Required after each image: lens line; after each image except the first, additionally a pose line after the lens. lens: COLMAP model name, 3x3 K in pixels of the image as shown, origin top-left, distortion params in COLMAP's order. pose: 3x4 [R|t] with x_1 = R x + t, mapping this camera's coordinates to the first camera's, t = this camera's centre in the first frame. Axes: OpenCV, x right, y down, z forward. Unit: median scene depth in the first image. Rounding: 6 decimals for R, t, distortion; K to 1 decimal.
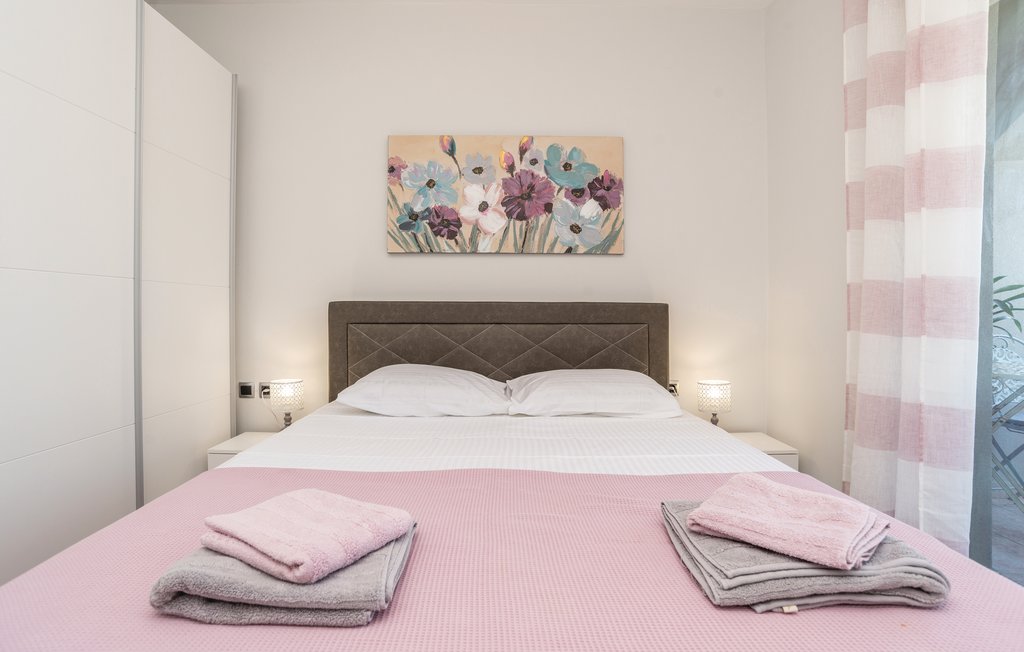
lens RADIAL K [[513.8, 0, 497.8], [0, 513.8, 317.8], [0, 0, 1]] dist [-0.068381, 0.035903]
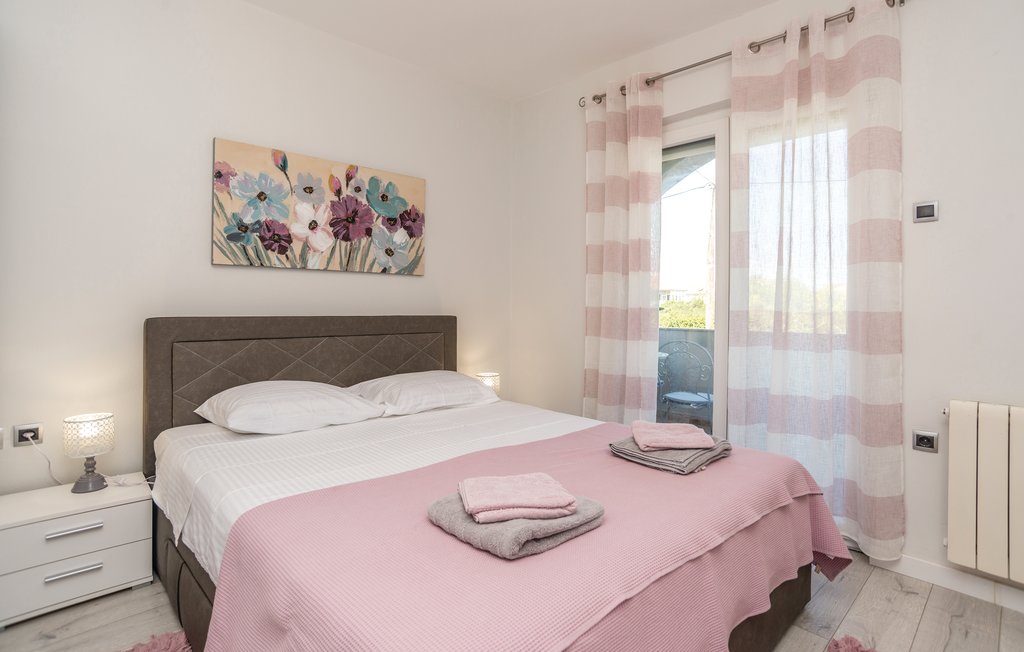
lens RADIAL K [[513.8, 0, 497.8], [0, 513.8, 317.8], [0, 0, 1]] dist [-0.068381, 0.035903]
pose [[0.742780, -0.012003, 0.669428, -0.446487], [0.002519, 0.999882, 0.015134, -0.042274], [-0.669530, -0.009555, 0.742723, -0.027982]]
